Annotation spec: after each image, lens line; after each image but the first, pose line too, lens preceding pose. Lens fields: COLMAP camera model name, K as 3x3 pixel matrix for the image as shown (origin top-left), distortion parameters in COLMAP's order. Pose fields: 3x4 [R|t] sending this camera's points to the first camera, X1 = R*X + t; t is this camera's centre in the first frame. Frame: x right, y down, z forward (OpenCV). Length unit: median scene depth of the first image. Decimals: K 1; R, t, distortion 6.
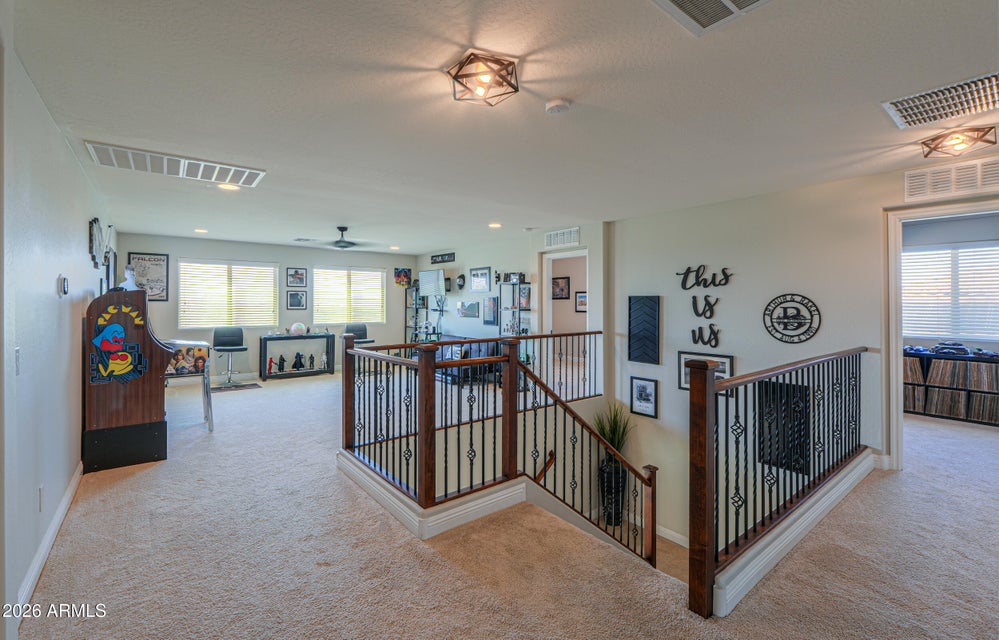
lens RADIAL K [[432.5, 0, 491.0], [0, 432.5, 300.8], [0, 0, 1]] dist [-0.006403, -0.001198]
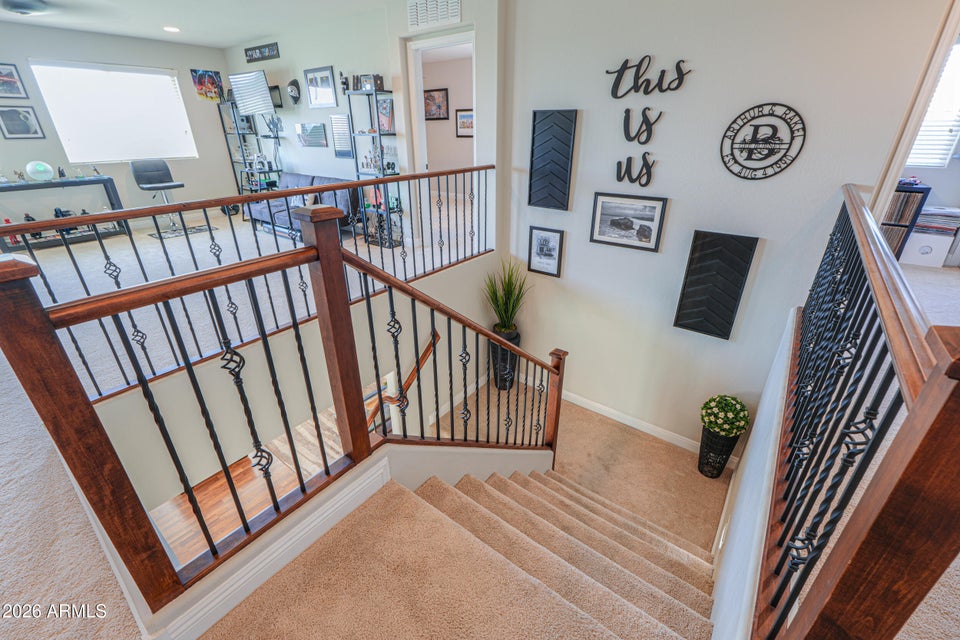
lens RADIAL K [[405.1, 0, 475.7], [0, 405.1, 319.8], [0, 0, 1]] dist [-0.002365, 0.000339]
pose [[0.971304, -0.108177, 0.211818, 0.045121], [0.005943, 0.901341, 0.433069, 0.008095], [-0.237768, -0.419383, 0.876119, 0.256675]]
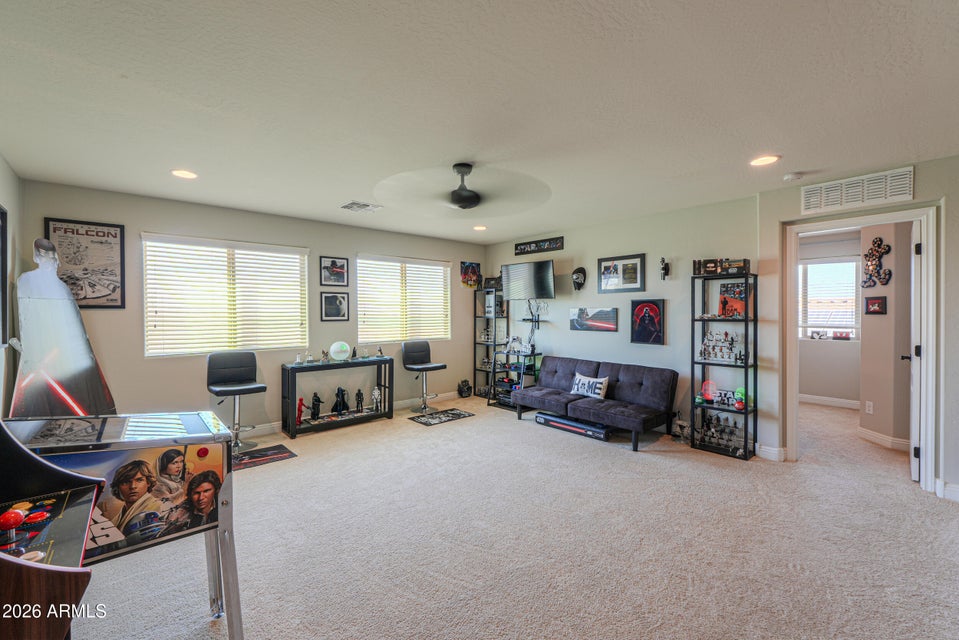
lens RADIAL K [[404.7, 0, 470.9], [0, 404.7, 319.3], [0, 0, 1]] dist [-0.002365, 0.000339]
pose [[0.999156, -0.005352, 0.040728, -0.328447], [0.004404, 0.999718, 0.023317, 0.005169], [-0.040842, -0.023118, 0.998898, 0.466947]]
